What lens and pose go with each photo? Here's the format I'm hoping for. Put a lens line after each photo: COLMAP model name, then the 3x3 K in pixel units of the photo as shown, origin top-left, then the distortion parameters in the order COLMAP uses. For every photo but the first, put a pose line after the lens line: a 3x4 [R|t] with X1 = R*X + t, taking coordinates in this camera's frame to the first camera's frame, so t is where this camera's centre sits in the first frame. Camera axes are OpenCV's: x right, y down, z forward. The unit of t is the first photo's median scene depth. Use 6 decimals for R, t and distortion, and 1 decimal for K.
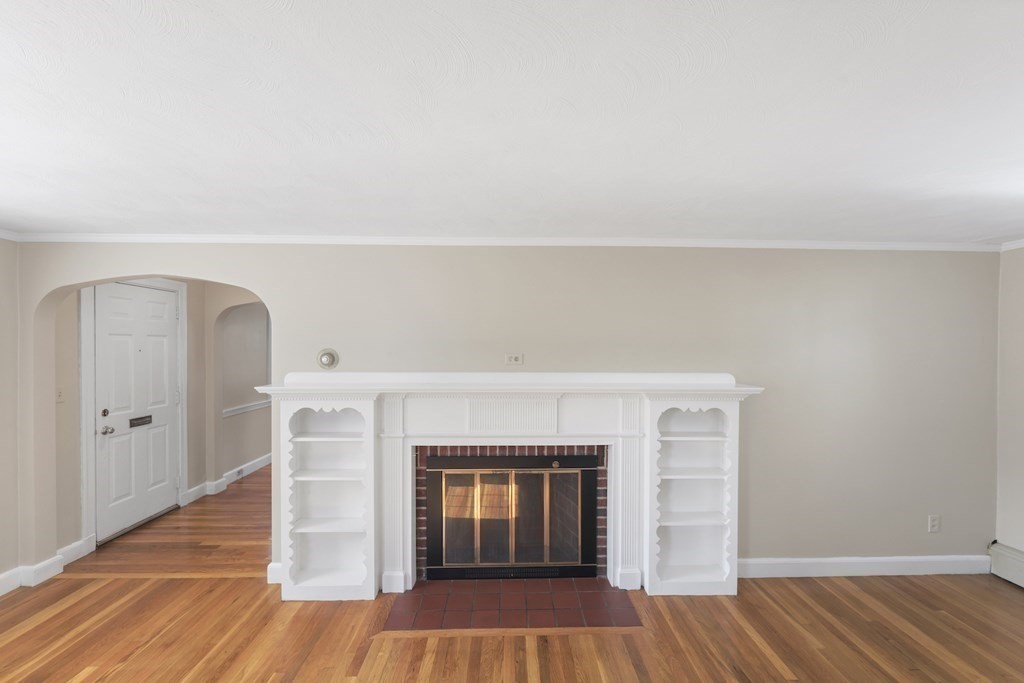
lens RADIAL K [[369.8, 0, 517.7], [0, 369.8, 345.9], [0, 0, 1]] dist [-0.003939, -0.000009]
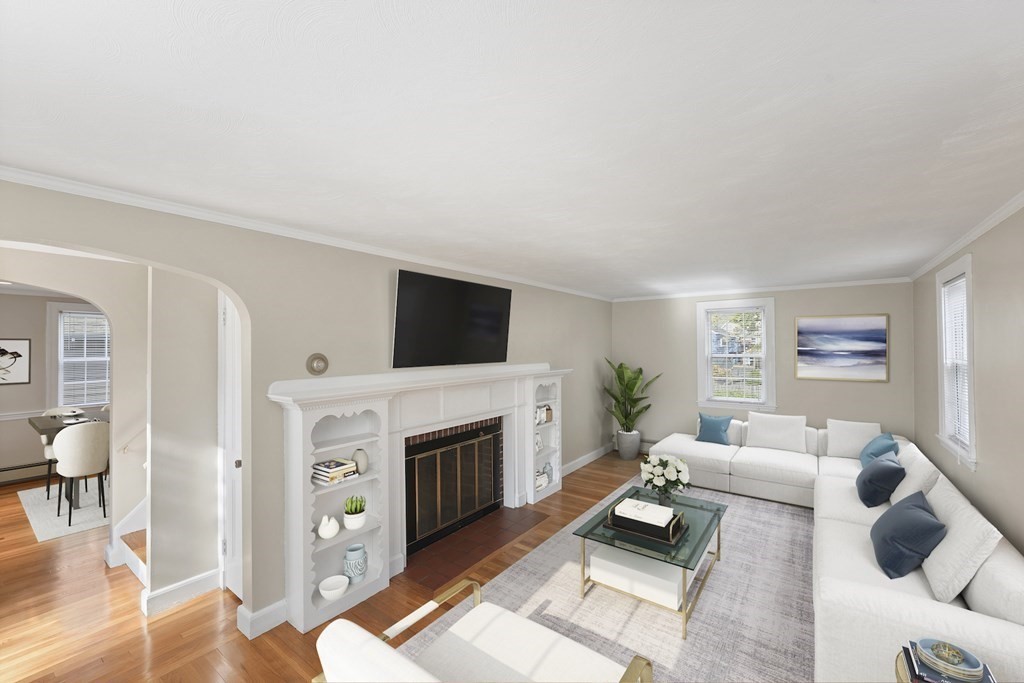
lens RADIAL K [[403.5, 0, 513.4], [0, 403.5, 342.9], [0, 0, 1]] dist [0.002589, 0.000174]
pose [[0.621737, -0.002765, 0.783221, -0.992403], [0.014009, 0.999873, -0.007590, -0.005080], [-0.783101, 0.015691, 0.621697, -0.029857]]
